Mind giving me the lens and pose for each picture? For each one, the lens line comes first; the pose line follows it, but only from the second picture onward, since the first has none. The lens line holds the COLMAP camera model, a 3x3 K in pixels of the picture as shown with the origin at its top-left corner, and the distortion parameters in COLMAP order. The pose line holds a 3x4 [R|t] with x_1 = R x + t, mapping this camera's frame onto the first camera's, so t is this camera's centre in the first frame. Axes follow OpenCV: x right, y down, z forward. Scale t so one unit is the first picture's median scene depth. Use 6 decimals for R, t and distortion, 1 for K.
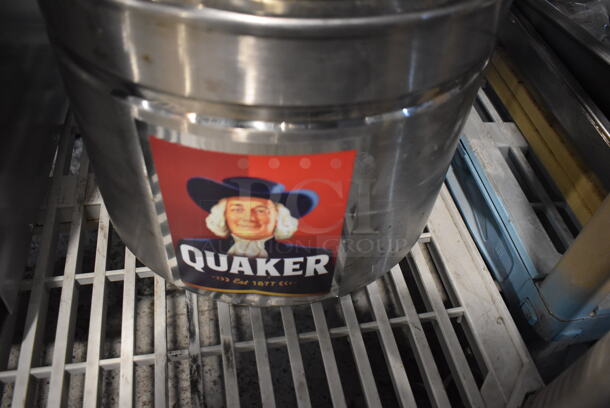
lens RADIAL K [[541.3, 0, 305.0], [0, 541.3, 204.0], [0, 0, 1]] dist [-0.002968, -0.199682]
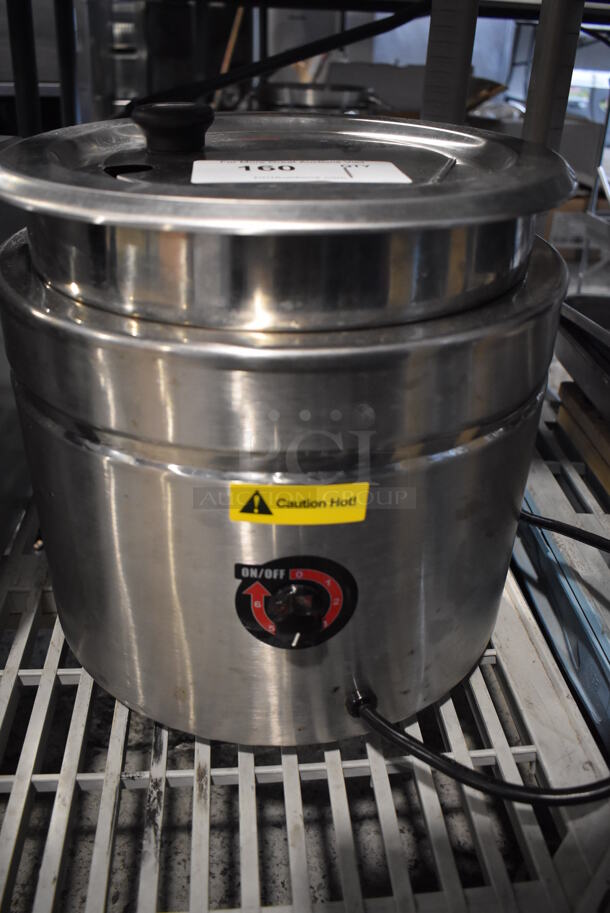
lens RADIAL K [[787.4, 0, 305.0], [0, 787.4, 456.5], [0, 0, 1]] dist [-0.050538, 0.009538]
pose [[0.994889, 0.005864, -0.100804, 0.099831], [-0.034140, 0.959056, -0.281151, 0.135577], [0.095028, 0.283156, 0.954355, -0.135407]]
